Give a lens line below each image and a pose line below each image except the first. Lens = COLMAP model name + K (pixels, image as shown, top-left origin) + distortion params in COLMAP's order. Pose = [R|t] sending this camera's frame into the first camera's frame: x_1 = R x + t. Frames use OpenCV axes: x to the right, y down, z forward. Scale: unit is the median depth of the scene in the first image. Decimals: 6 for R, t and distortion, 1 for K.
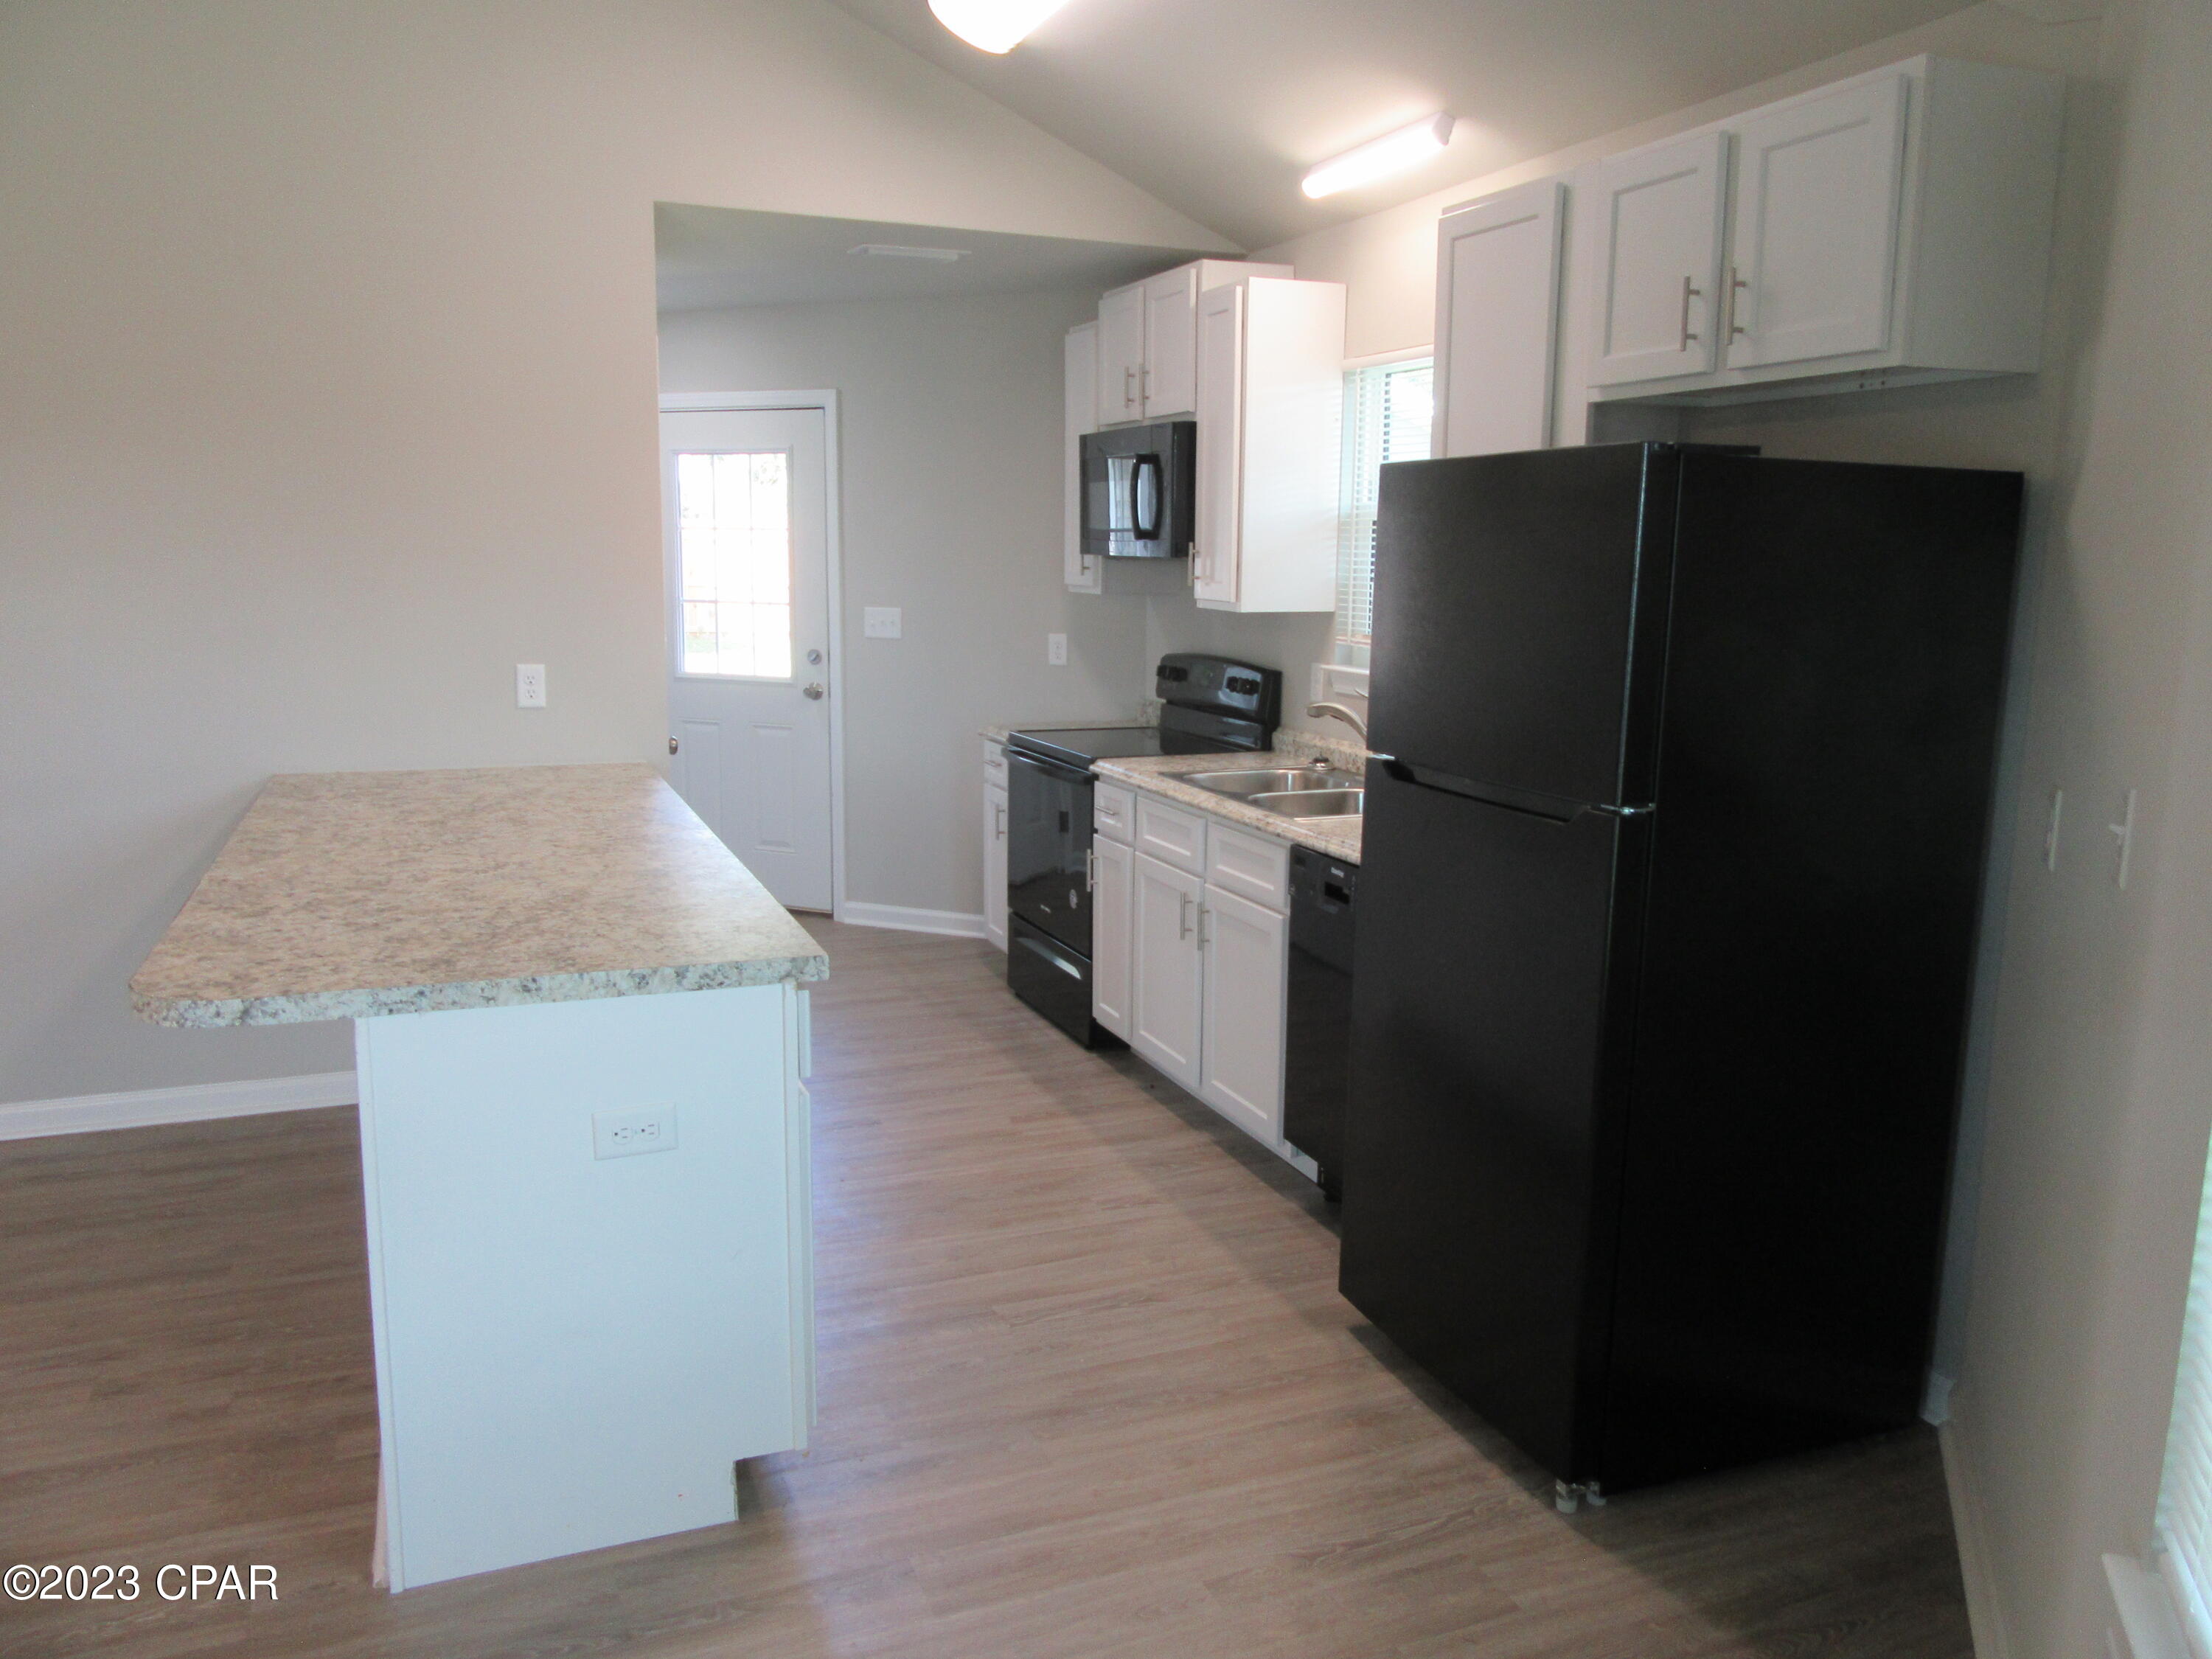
lens RADIAL K [[1628.5, 0, 1106.0], [0, 1628.5, 829.5], [0, 0, 1]] dist [-0.018492, 0.033097]
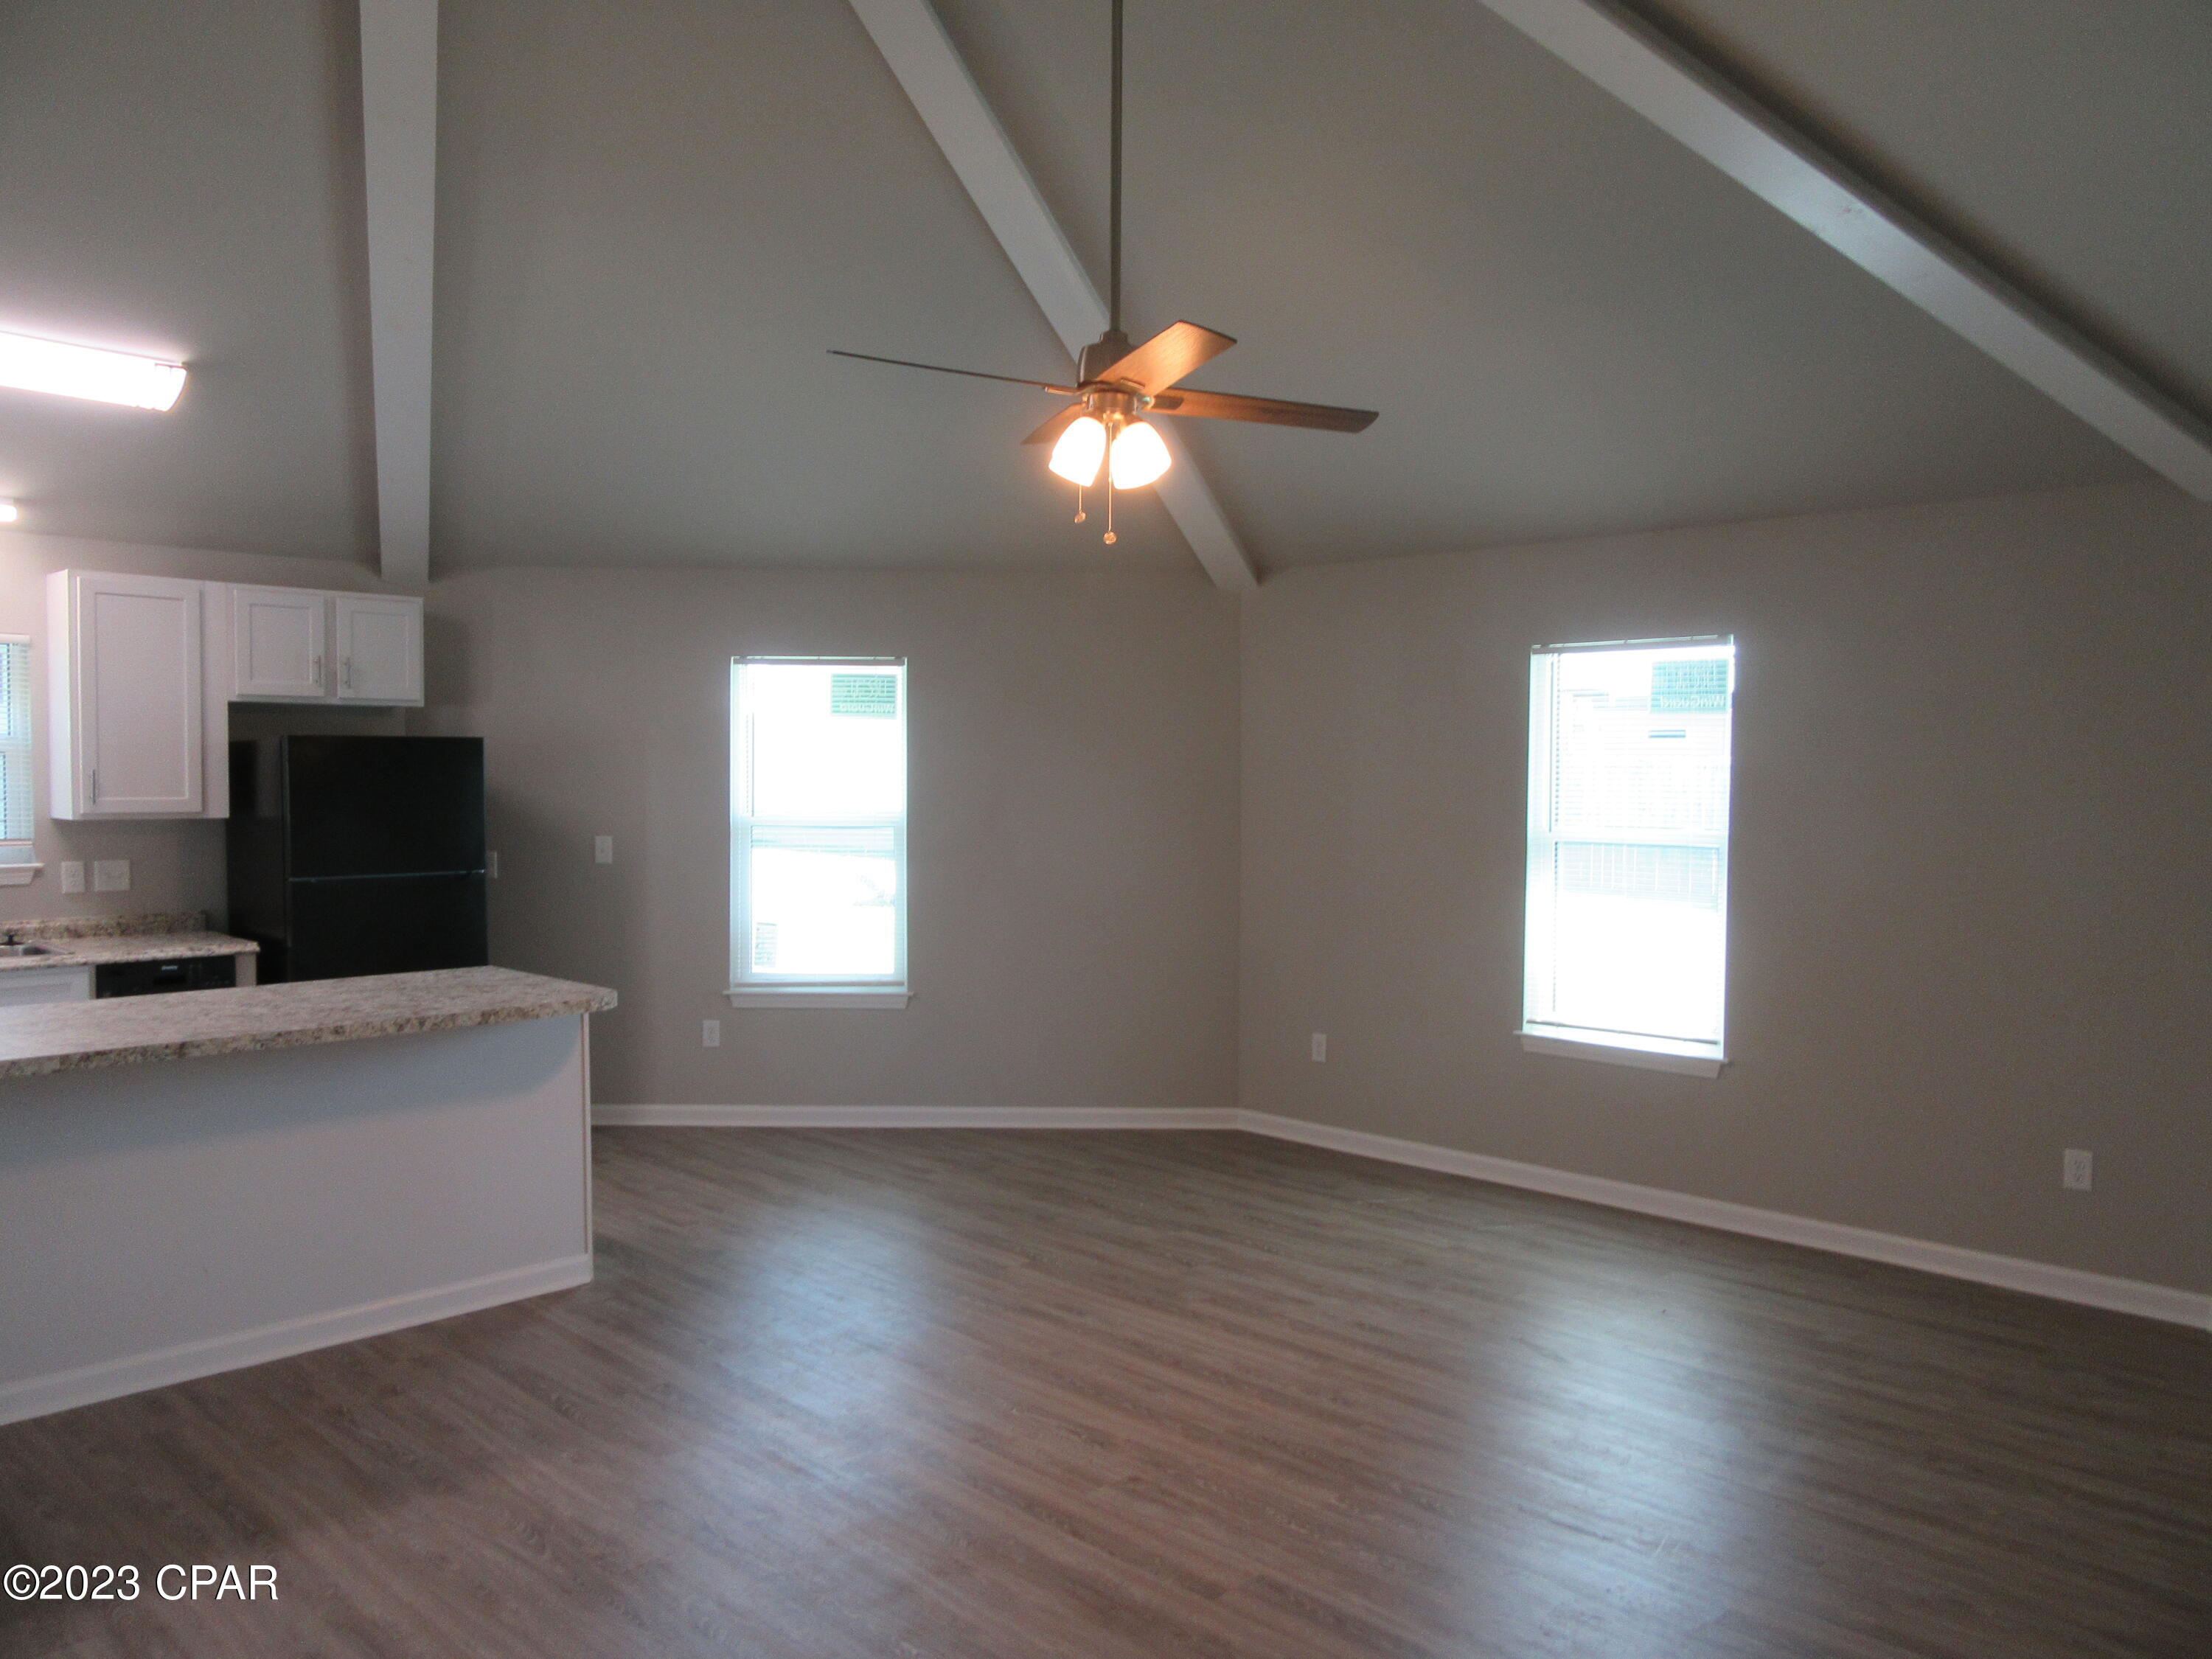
lens RADIAL K [[1631.9, 0, 1106.0], [0, 1631.9, 829.5], [0, 0, 1]] dist [-0.026320, 0.029302]
pose [[-0.402129, -0.049831, 0.914226, -1.538155], [0.145617, 0.982328, 0.117593, -0.147694], [-0.903929, 0.180414, -0.387766, 0.657791]]
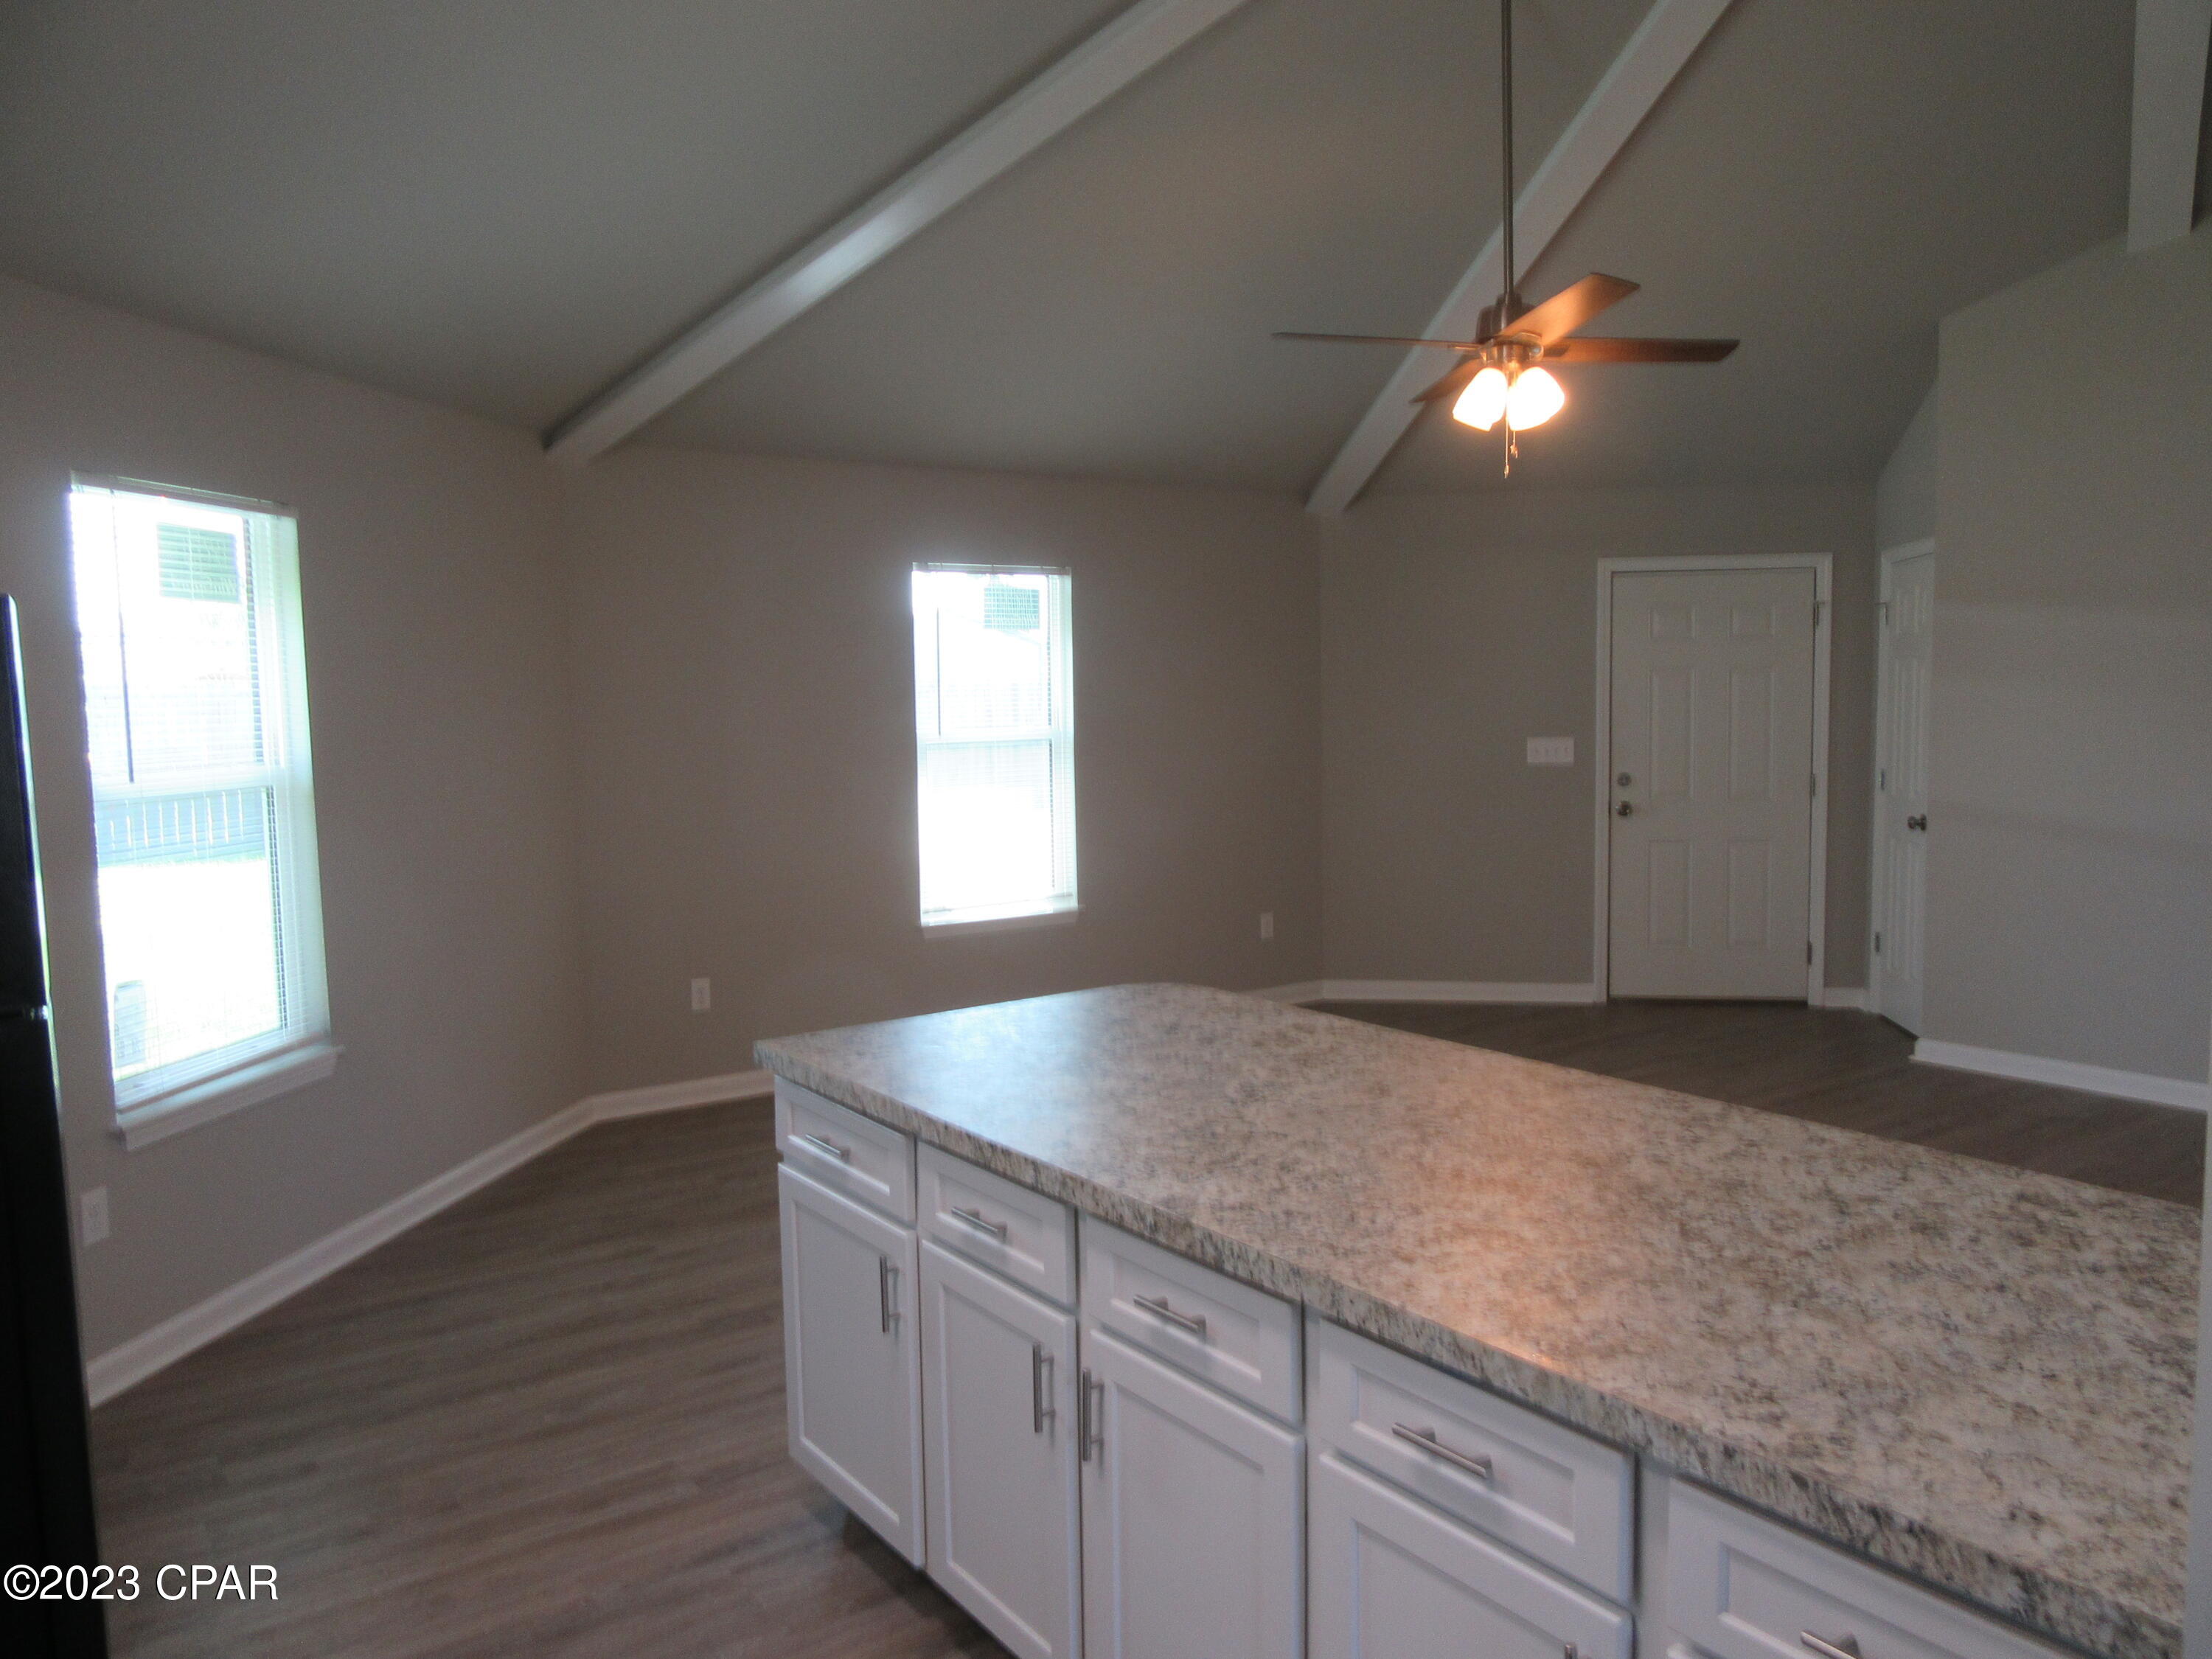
lens RADIAL K [[1628.5, 0, 1106.0], [0, 1628.5, 829.5], [0, 0, 1]] dist [-0.018492, 0.033097]
pose [[-0.970356, 0.024254, -0.240458, -0.079482], [-0.037008, 0.968305, 0.247013, -0.231955], [0.238828, 0.248589, -0.938704, 1.322045]]
